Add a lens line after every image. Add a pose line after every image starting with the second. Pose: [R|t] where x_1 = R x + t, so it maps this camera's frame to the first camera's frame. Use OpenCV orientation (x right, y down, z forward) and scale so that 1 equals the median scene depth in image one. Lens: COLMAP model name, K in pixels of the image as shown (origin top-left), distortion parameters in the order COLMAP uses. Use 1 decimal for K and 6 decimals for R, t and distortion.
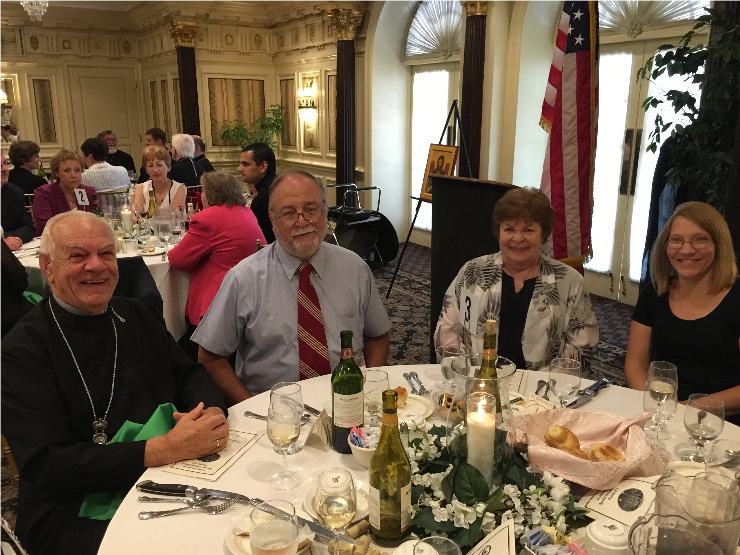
lens RADIAL K [[632.7, 0, 370.0], [0, 632.7, 277.5], [0, 0, 1]] dist [0.093355, -0.133483]
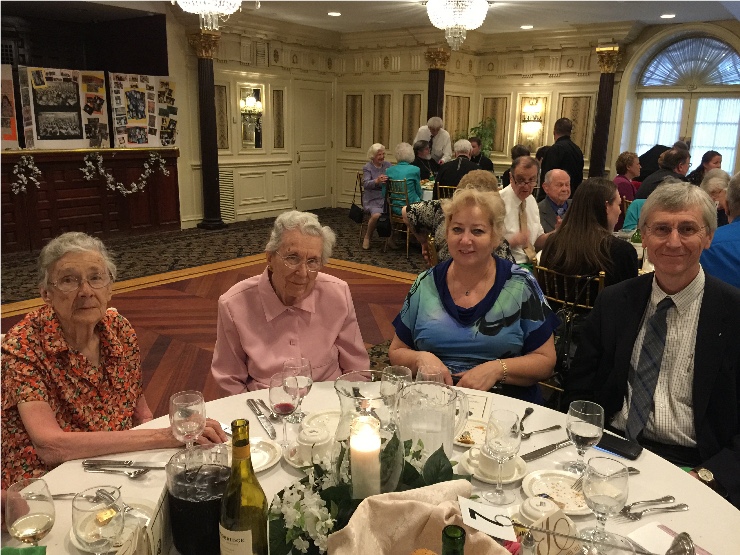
lens RADIAL K [[632.7, 0, 370.0], [0, 632.7, 277.5], [0, 0, 1]] dist [0.093355, -0.133483]
pose [[0.943628, -0.056495, 0.326151, -0.757979], [0.058053, 0.998301, 0.004962, 0.017027], [-0.325877, 0.014251, 0.945305, -0.082680]]
